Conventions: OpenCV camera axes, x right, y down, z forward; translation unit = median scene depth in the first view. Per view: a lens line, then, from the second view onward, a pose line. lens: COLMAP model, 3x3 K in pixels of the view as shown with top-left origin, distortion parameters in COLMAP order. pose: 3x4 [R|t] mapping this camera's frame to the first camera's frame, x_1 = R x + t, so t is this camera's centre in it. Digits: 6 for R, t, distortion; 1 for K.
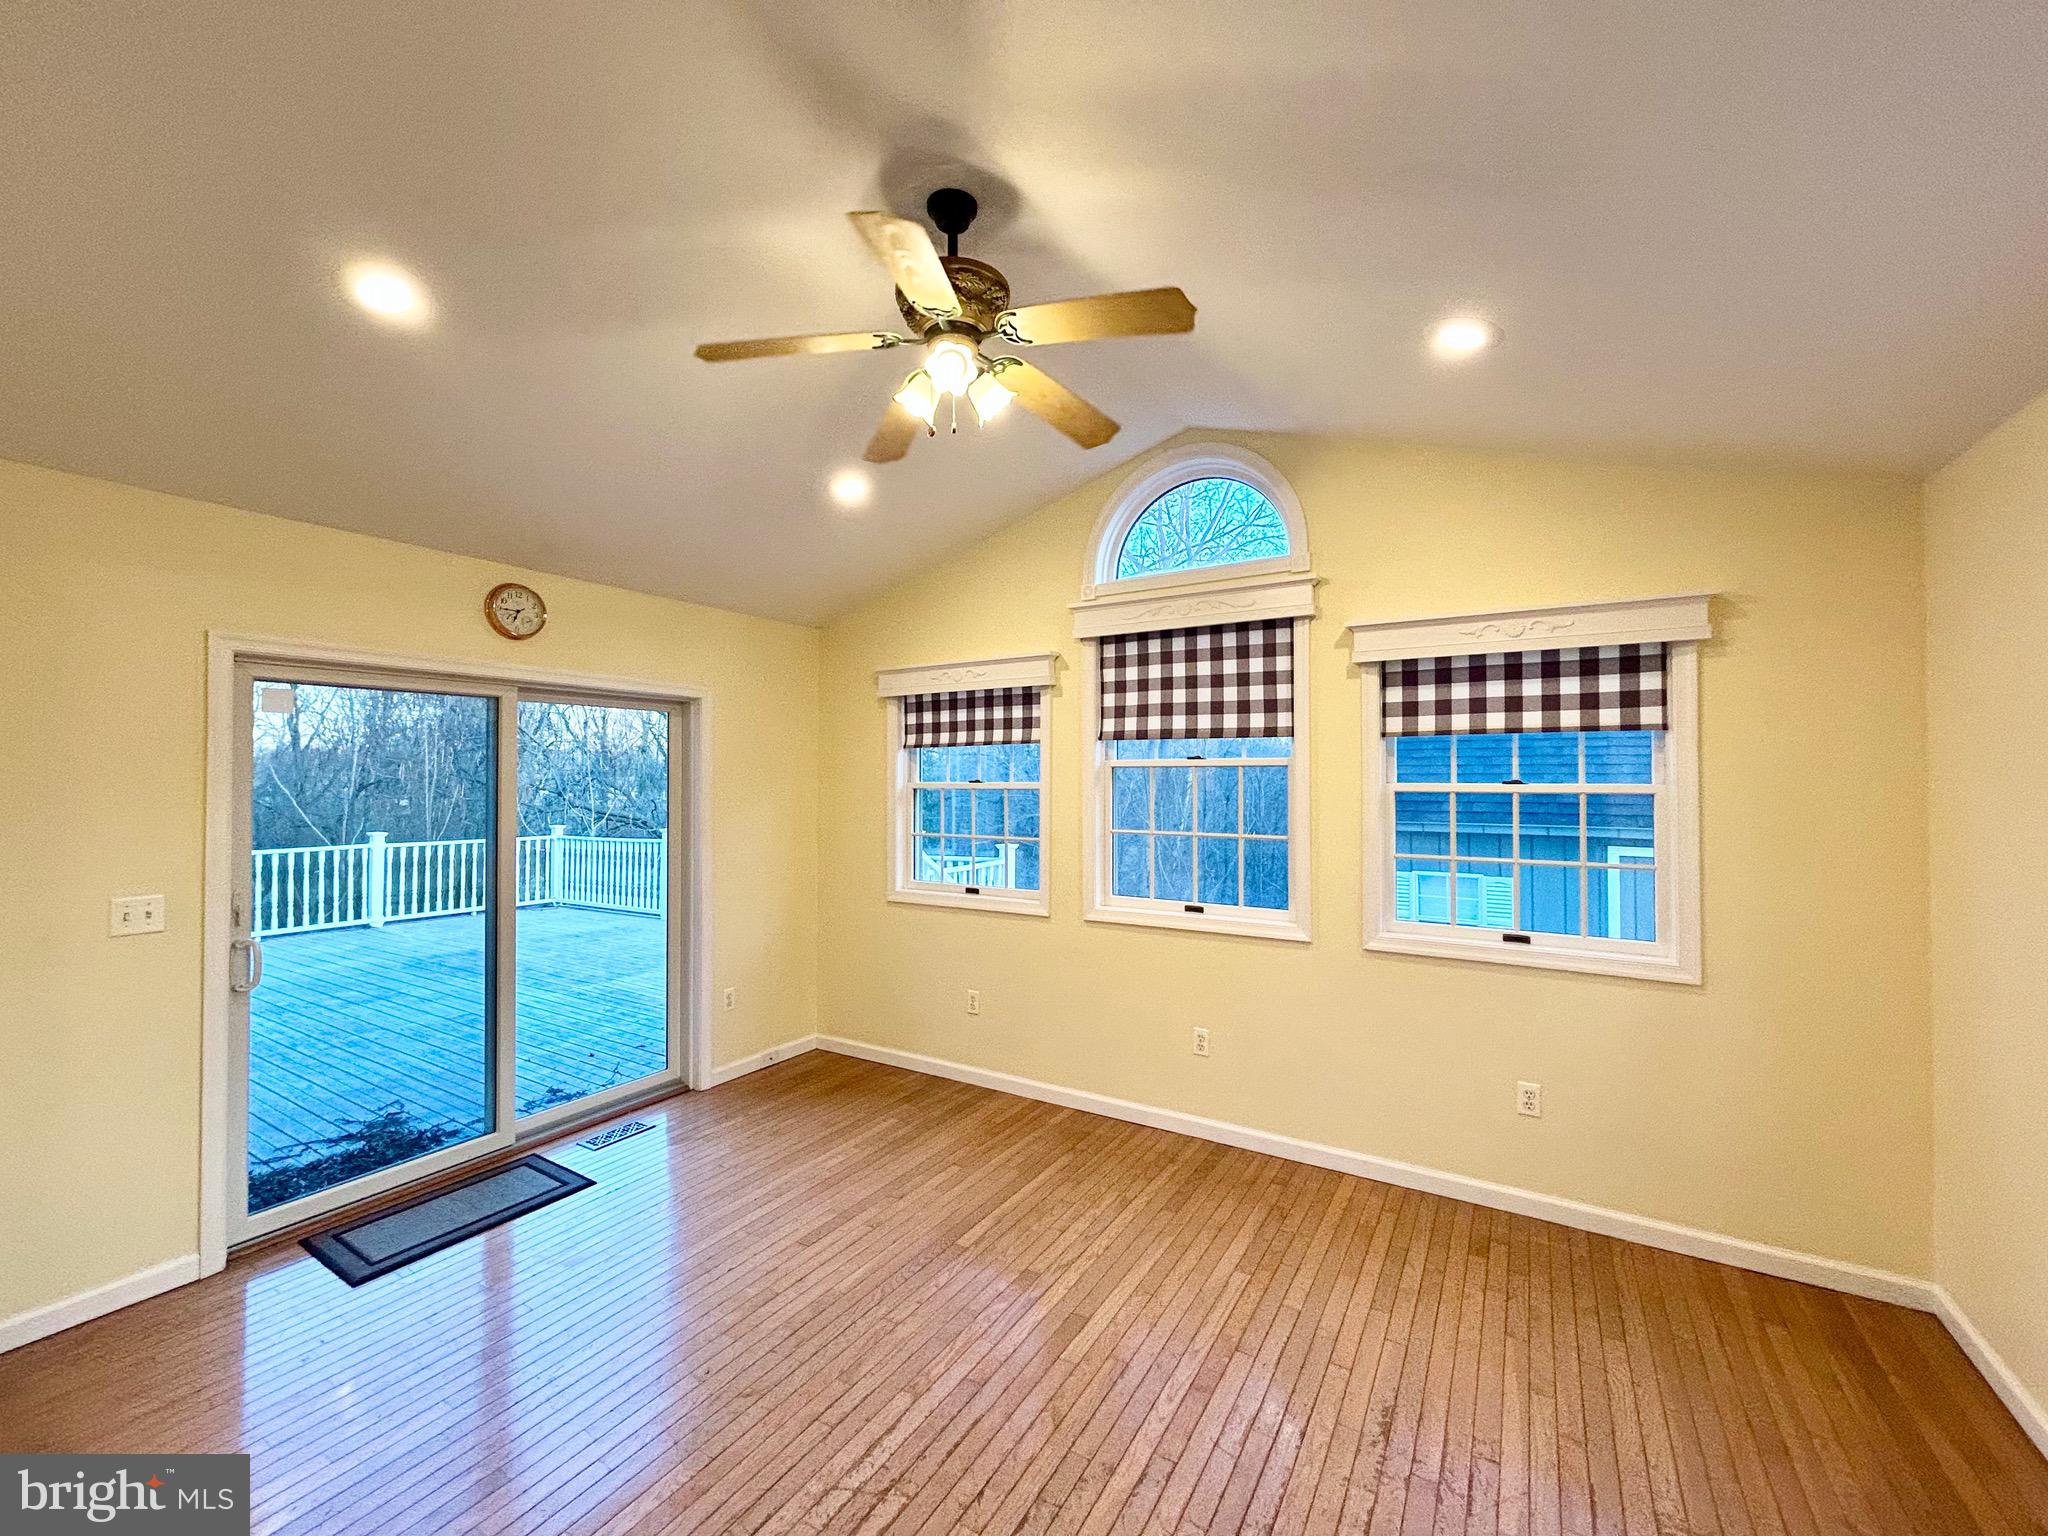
lens RADIAL K [[825.1, 0, 1025.9], [0, 825.1, 772.8], [0, 0, 1]] dist [0.012328, -0.000004]
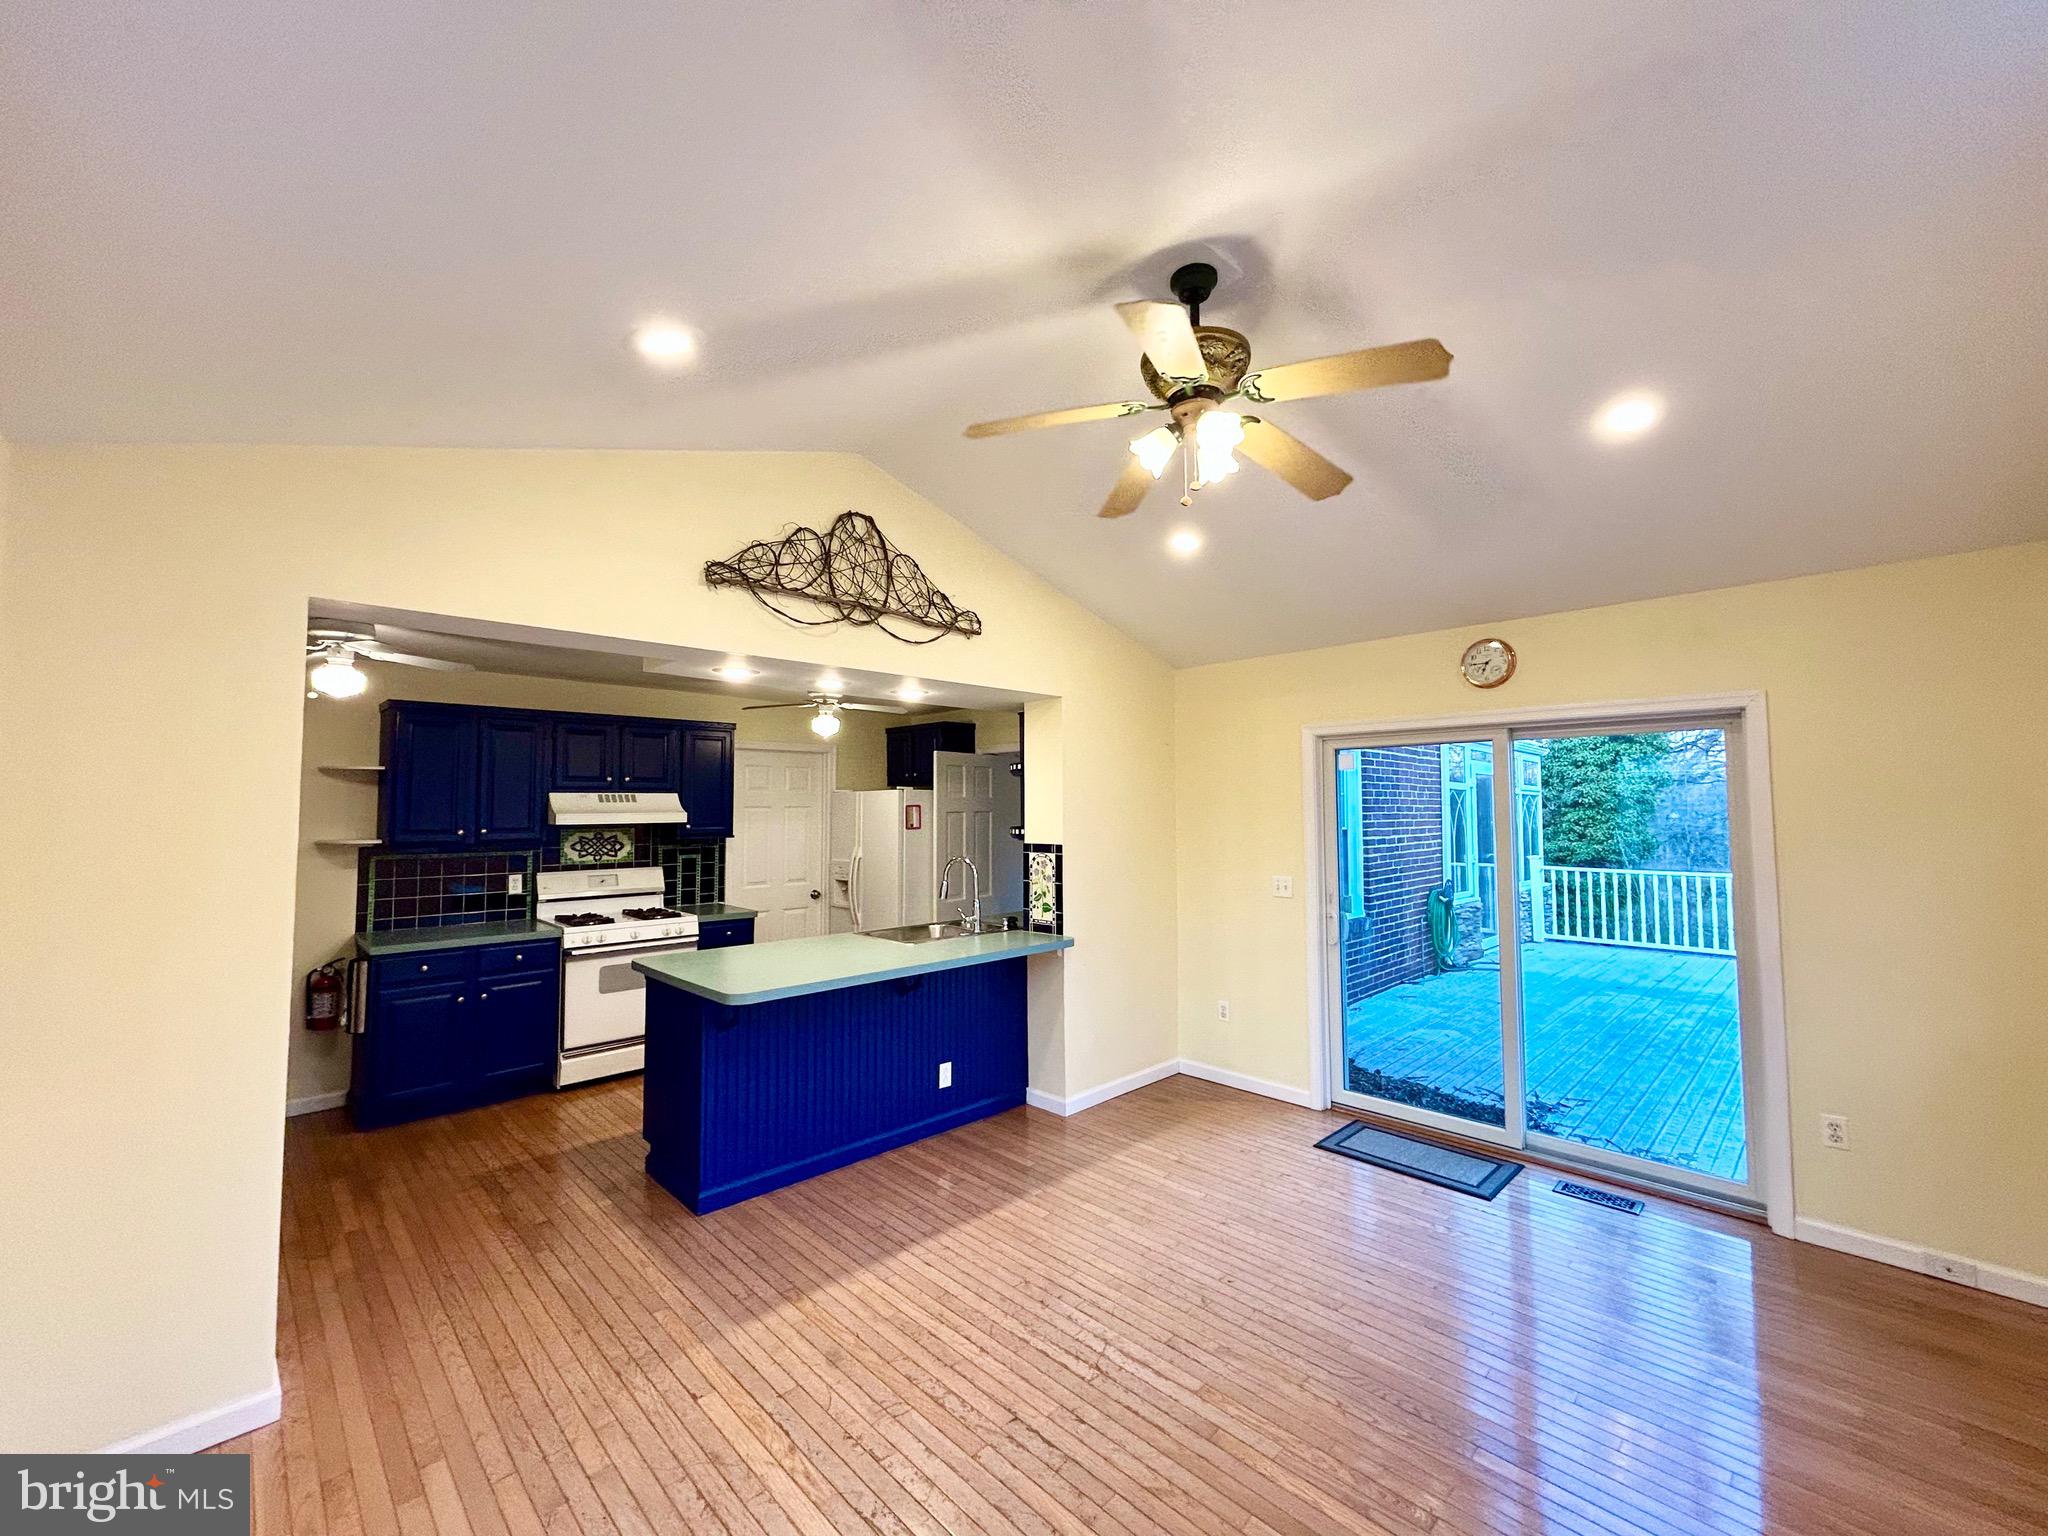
lens RADIAL K [[825.1, 0, 1035.6], [0, 825.1, 768.2], [0, 0, 1]] dist [0.012328, -0.000004]
pose [[-0.227471, -0.049388, -0.972532, 0.529566], [0.012762, 0.998476, -0.053691, 0.000418], [0.973701, -0.024625, -0.226494, 0.561113]]
